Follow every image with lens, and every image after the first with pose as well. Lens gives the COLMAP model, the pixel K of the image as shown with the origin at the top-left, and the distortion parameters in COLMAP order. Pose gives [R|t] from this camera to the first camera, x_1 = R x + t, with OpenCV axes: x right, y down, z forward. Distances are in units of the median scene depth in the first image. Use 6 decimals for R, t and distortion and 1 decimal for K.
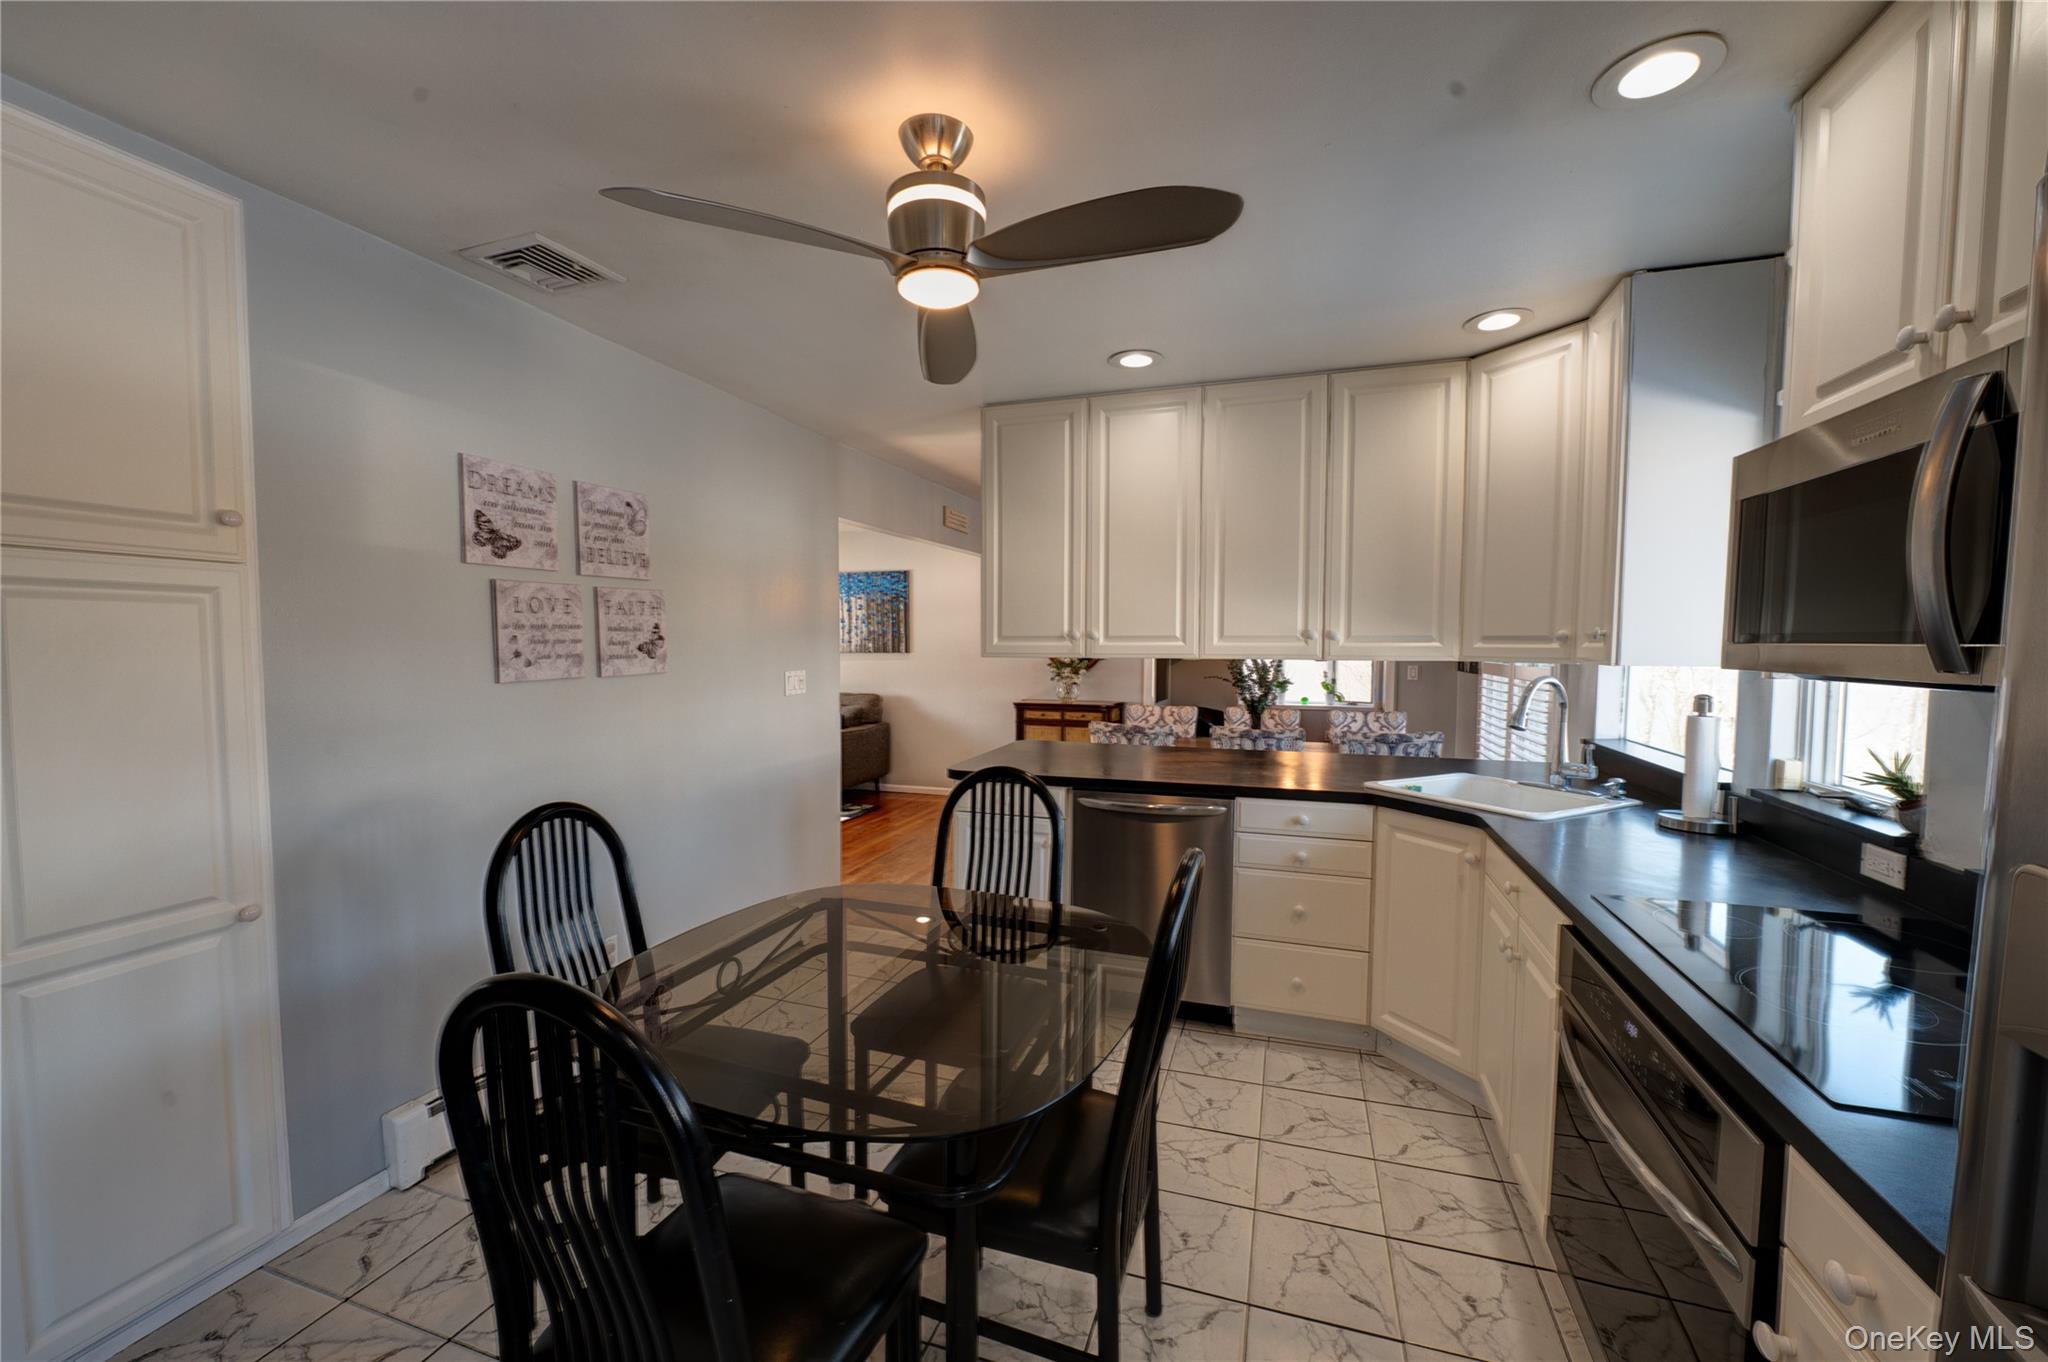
lens RADIAL K [[803.5, 0, 1031.8], [0, 803.5, 677.0], [0, 0, 1]] dist [-0.010143, -0.000218]
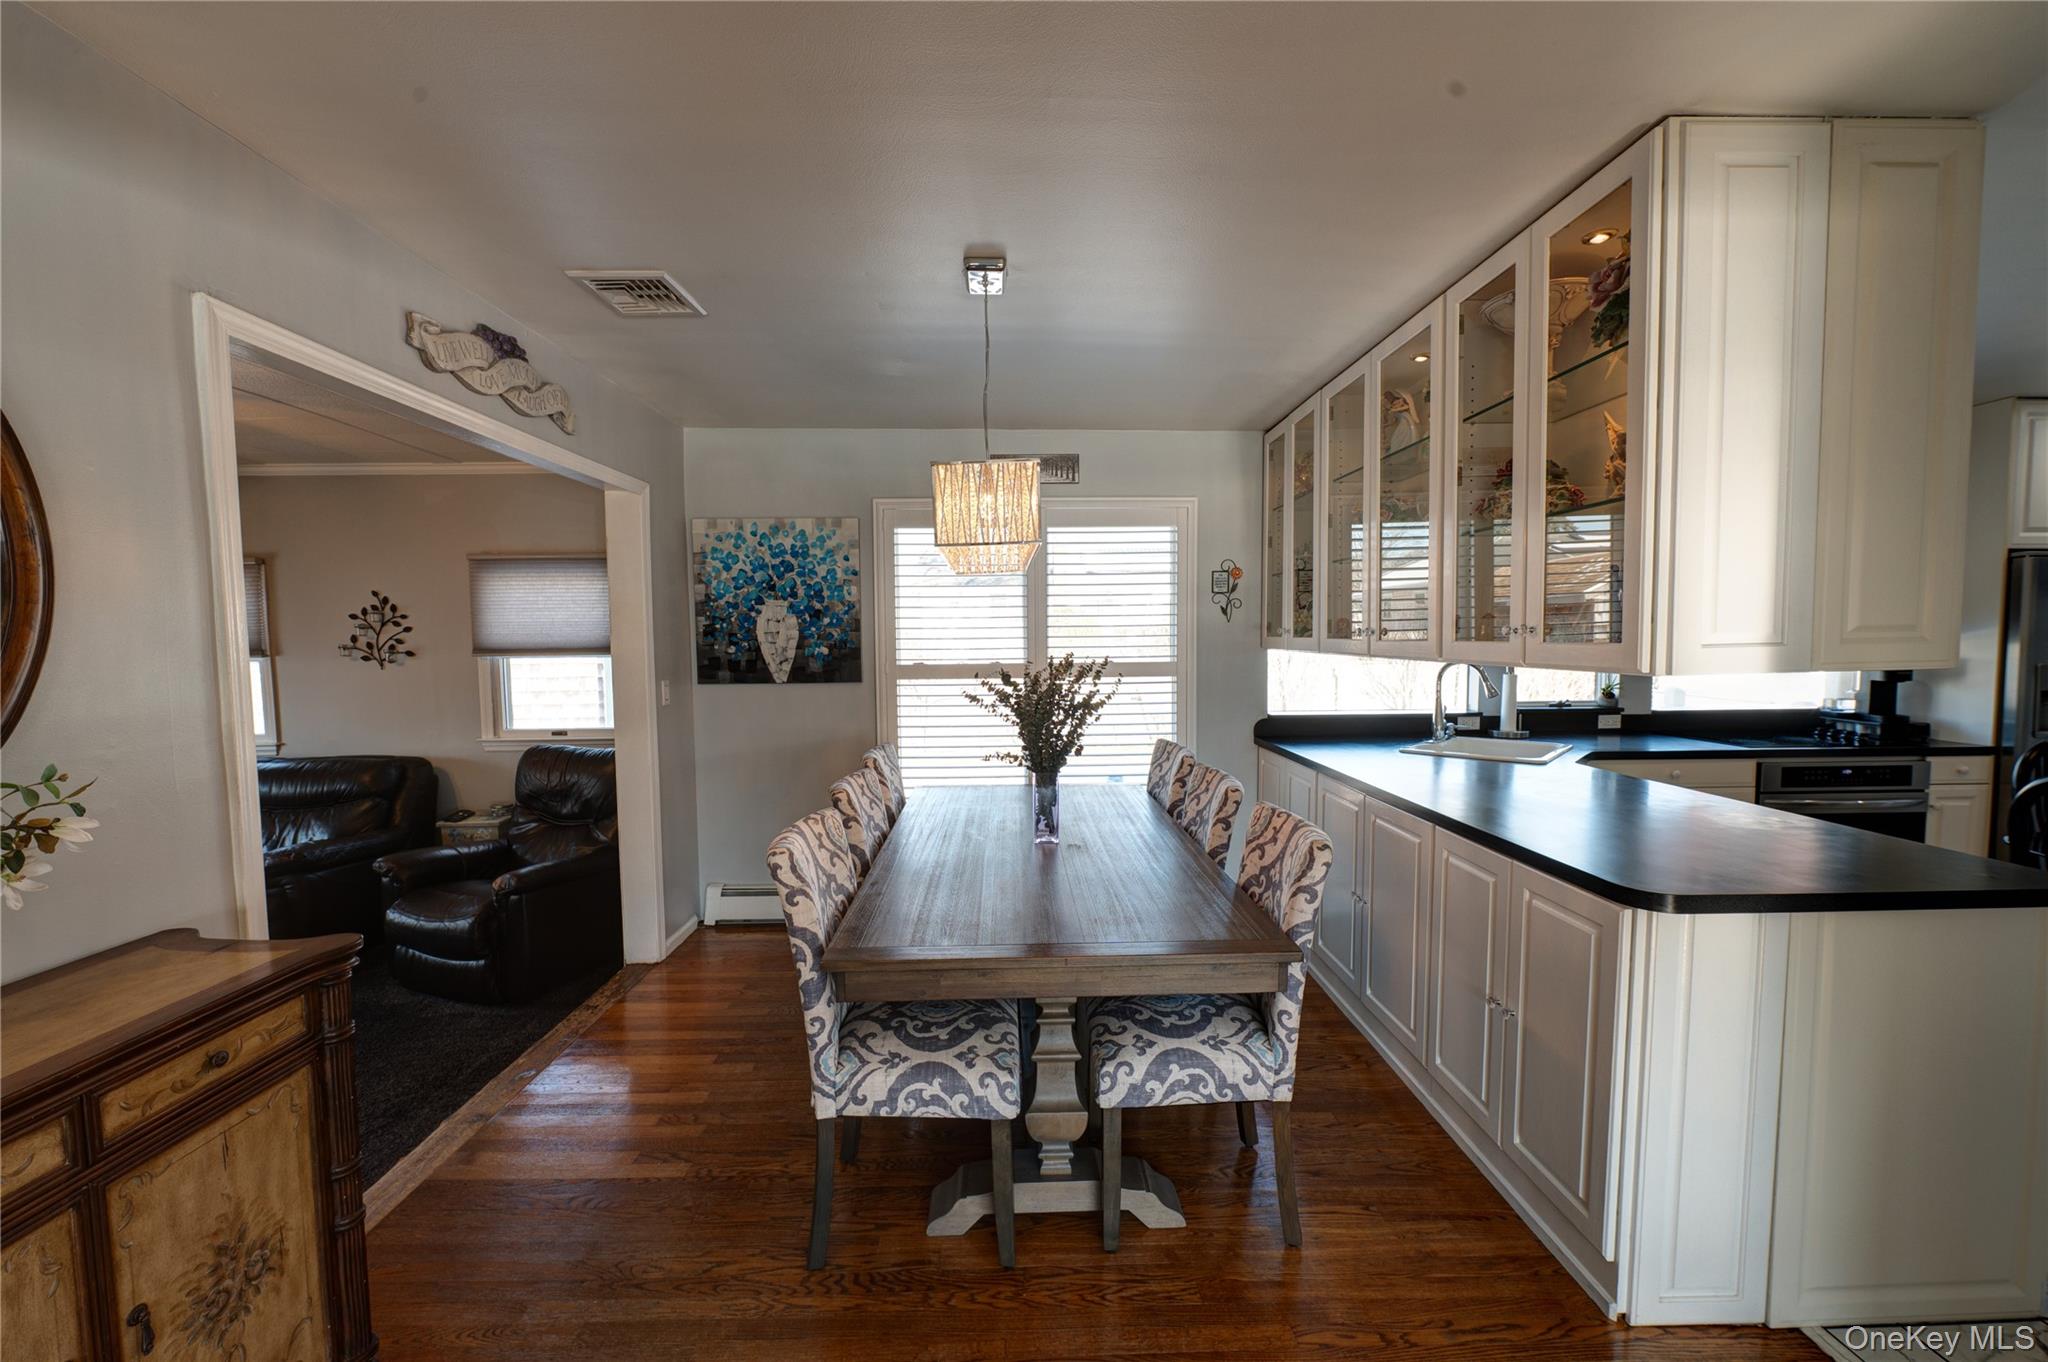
lens RADIAL K [[803.5, 0, 1024.7], [0, 803.5, 684.2], [0, 0, 1]] dist [-0.010143, -0.000218]
pose [[-0.342821, -0.055926, 0.937734, -0.160183], [0.049855, 0.995736, 0.077611, -0.040243], [-0.938077, 0.073357, -0.338571, 0.853396]]
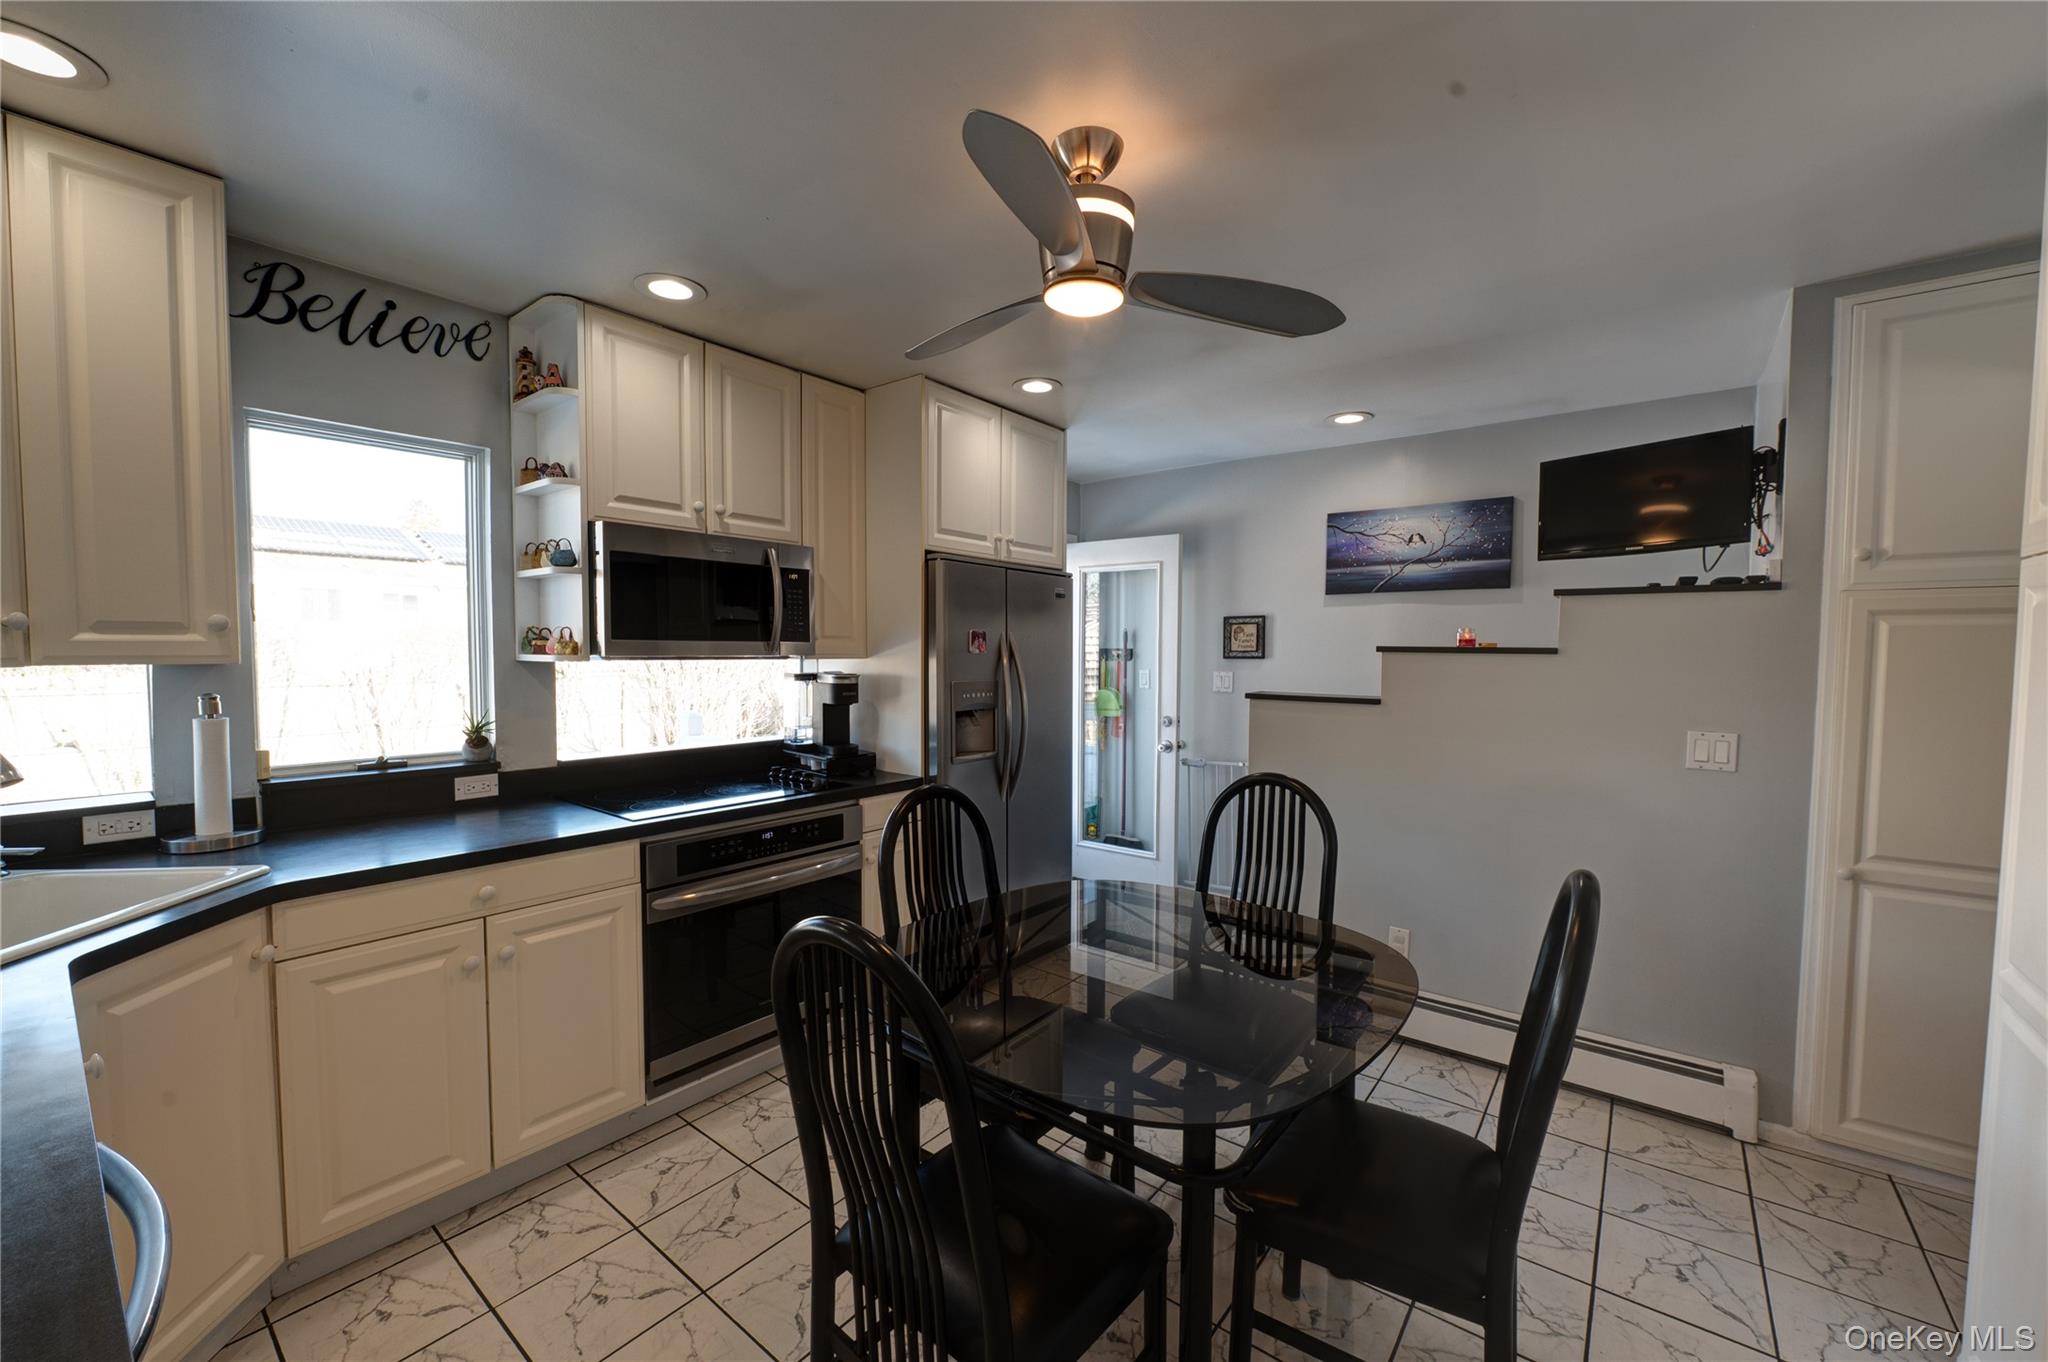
lens RADIAL K [[803.5, 0, 1027.1], [0, 803.5, 688.6], [0, 0, 1]] dist [-0.010143, -0.000218]
pose [[-0.944158, -0.026767, 0.328404, -0.099421], [0.004109, 0.995661, 0.092968, -0.020025], [-0.329468, 0.089126, -0.939951, 0.490857]]
